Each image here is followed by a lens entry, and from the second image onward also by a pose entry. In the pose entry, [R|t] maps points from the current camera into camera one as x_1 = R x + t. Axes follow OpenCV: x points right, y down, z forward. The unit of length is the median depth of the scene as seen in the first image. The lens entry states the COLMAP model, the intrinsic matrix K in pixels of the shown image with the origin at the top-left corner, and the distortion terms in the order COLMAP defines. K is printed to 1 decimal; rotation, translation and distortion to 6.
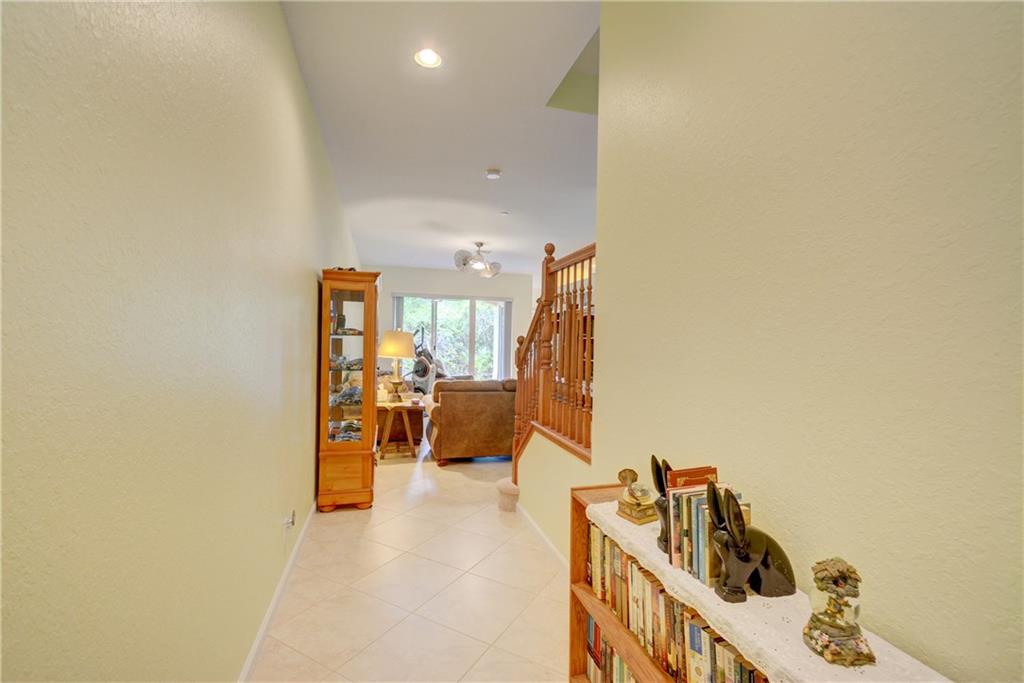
lens RADIAL K [[444.5, 0, 514.4], [0, 444.5, 340.0], [0, 0, 1]] dist [0.014073, -0.012377]
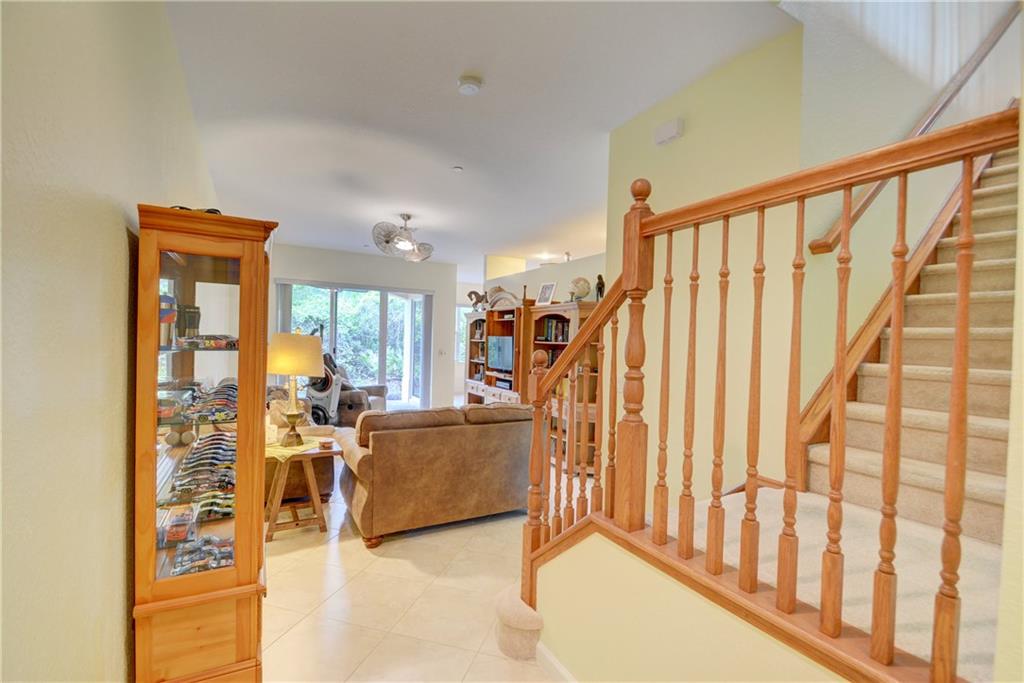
lens RADIAL K [[444.5, 0, 510.5], [0, 444.5, 342.9], [0, 0, 1]] dist [0.014073, -0.012377]
pose [[0.973348, 0.005476, 0.229268, -0.118114], [-0.008887, 0.999865, 0.013849, -0.020491], [-0.229161, -0.015517, 0.973265, 0.332541]]
